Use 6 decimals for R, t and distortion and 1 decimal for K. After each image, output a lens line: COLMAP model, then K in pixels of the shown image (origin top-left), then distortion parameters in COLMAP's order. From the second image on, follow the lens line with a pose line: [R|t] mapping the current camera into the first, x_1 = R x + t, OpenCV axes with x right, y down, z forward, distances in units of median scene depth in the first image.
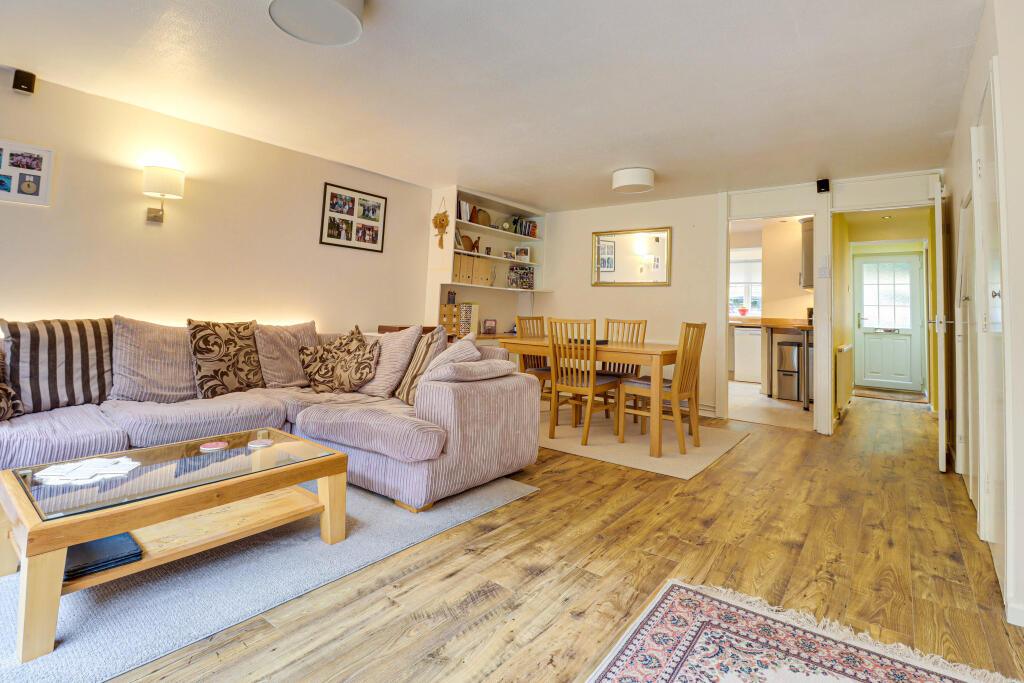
lens RADIAL K [[494.8, 0, 512.3], [0, 494.8, 288.7], [0, 0, 1]] dist [0.000053, -0.014799]
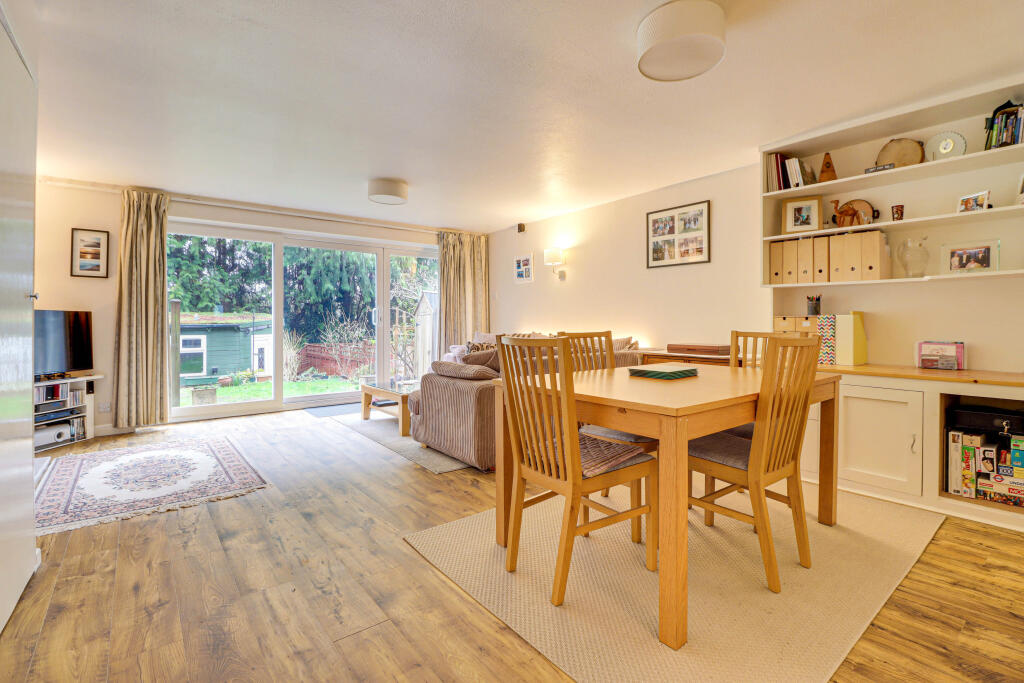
lens RADIAL K [[478.2, 0, 517.8], [0, 478.2, 322.9], [0, 0, 1]] dist [0.002738, -0.013508]
pose [[-0.241415, -0.025202, -0.970095, 1.118408], [0.041330, 0.998489, -0.036224, 0.091562], [0.969542, -0.048839, -0.240008, 1.464048]]
